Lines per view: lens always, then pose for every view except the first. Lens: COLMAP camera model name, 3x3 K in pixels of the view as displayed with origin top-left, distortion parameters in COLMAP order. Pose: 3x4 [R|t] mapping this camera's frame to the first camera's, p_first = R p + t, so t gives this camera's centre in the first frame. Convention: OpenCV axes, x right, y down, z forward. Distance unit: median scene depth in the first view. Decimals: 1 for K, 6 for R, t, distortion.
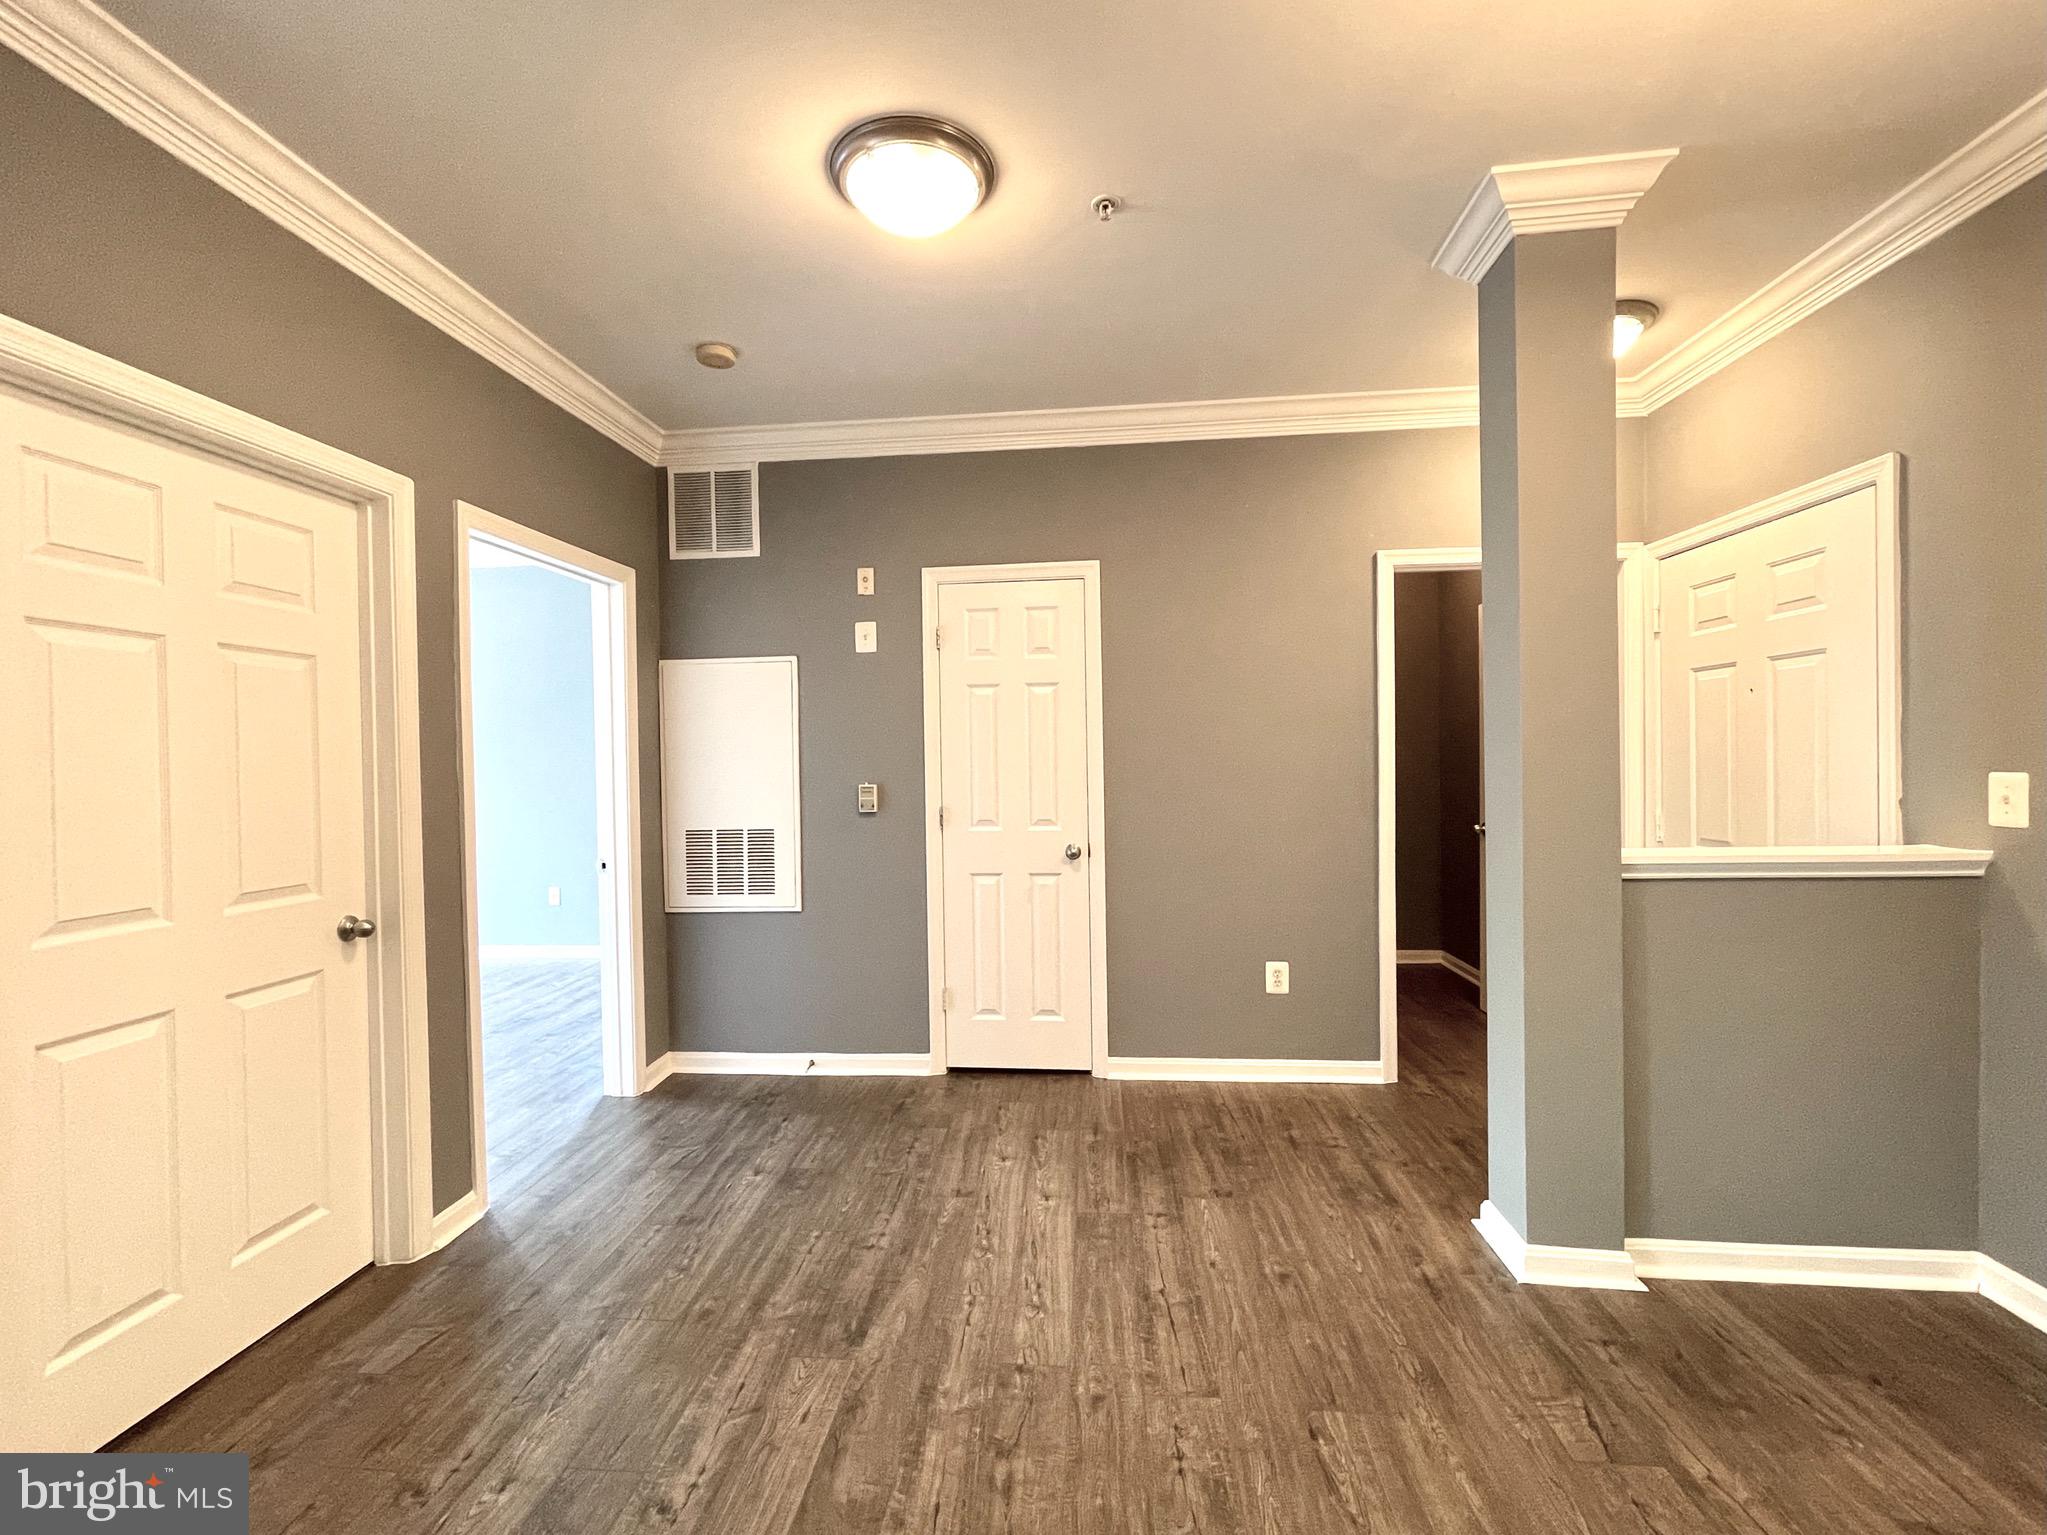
lens RADIAL K [[878.5, 0, 1009.2], [0, 878.5, 768.4], [0, 0, 1]] dist [-0.000293, 0.000219]
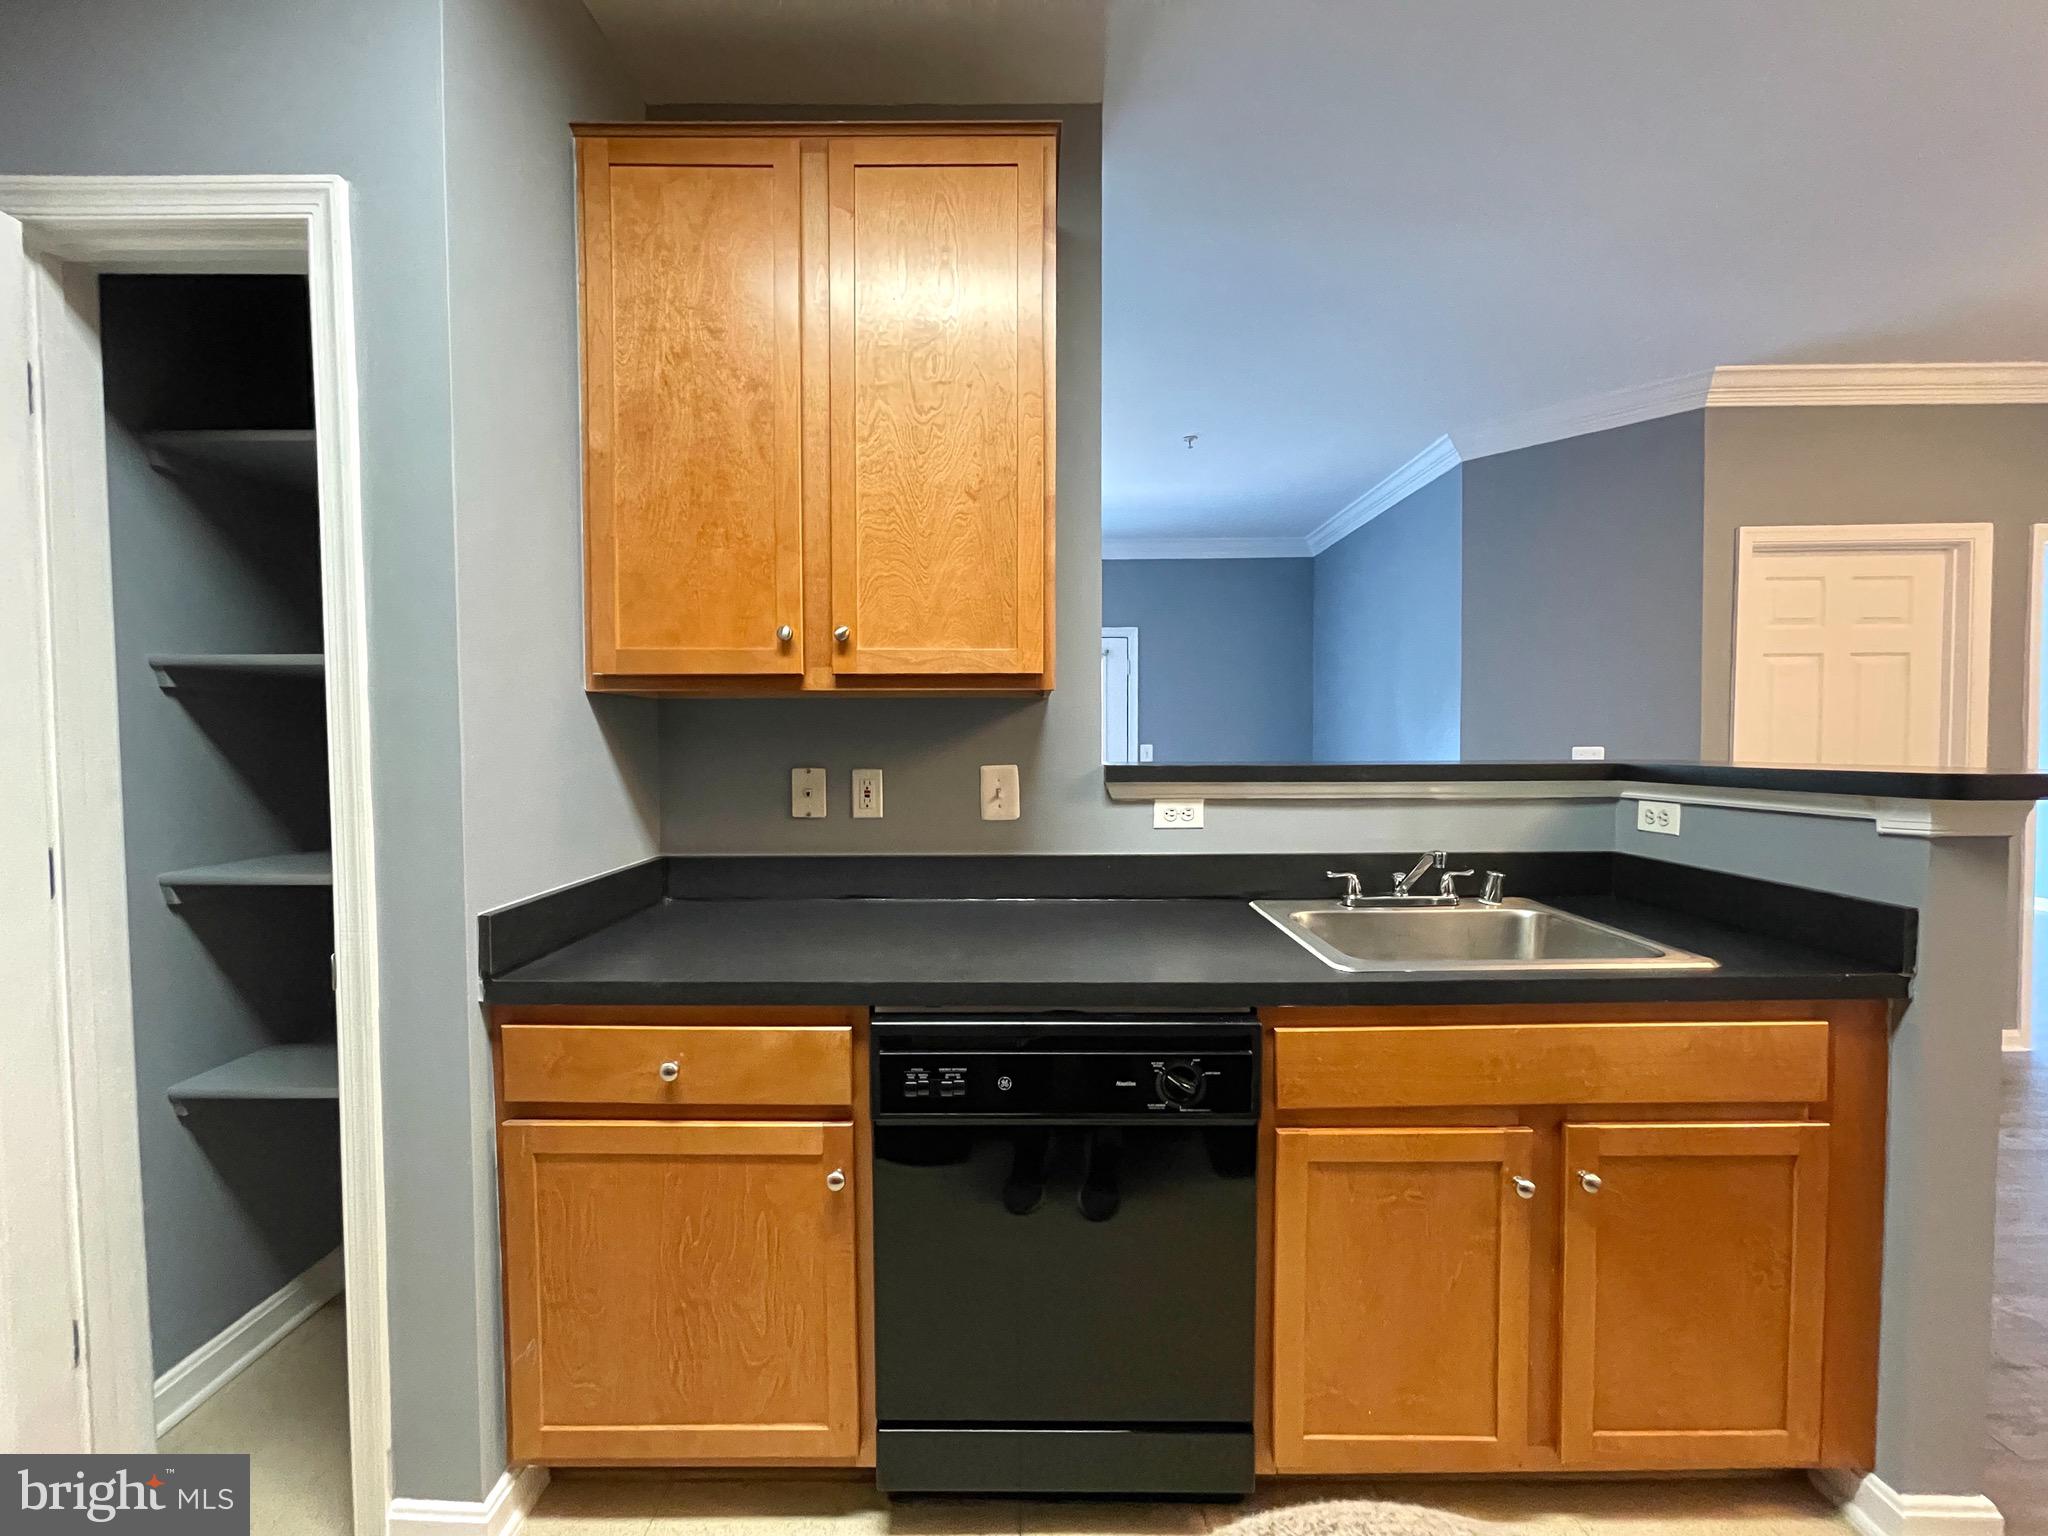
lens RADIAL K [[830.6, 0, 1015.5], [0, 830.6, 768.5], [0, 0, 1]] dist [-0.001260, 0.000996]
pose [[0.088210, 0.048360, -0.994927, 0.538377], [-0.005919, 0.998829, 0.048025, 0.020139], [0.996084, 0.001652, 0.088393, -0.696037]]
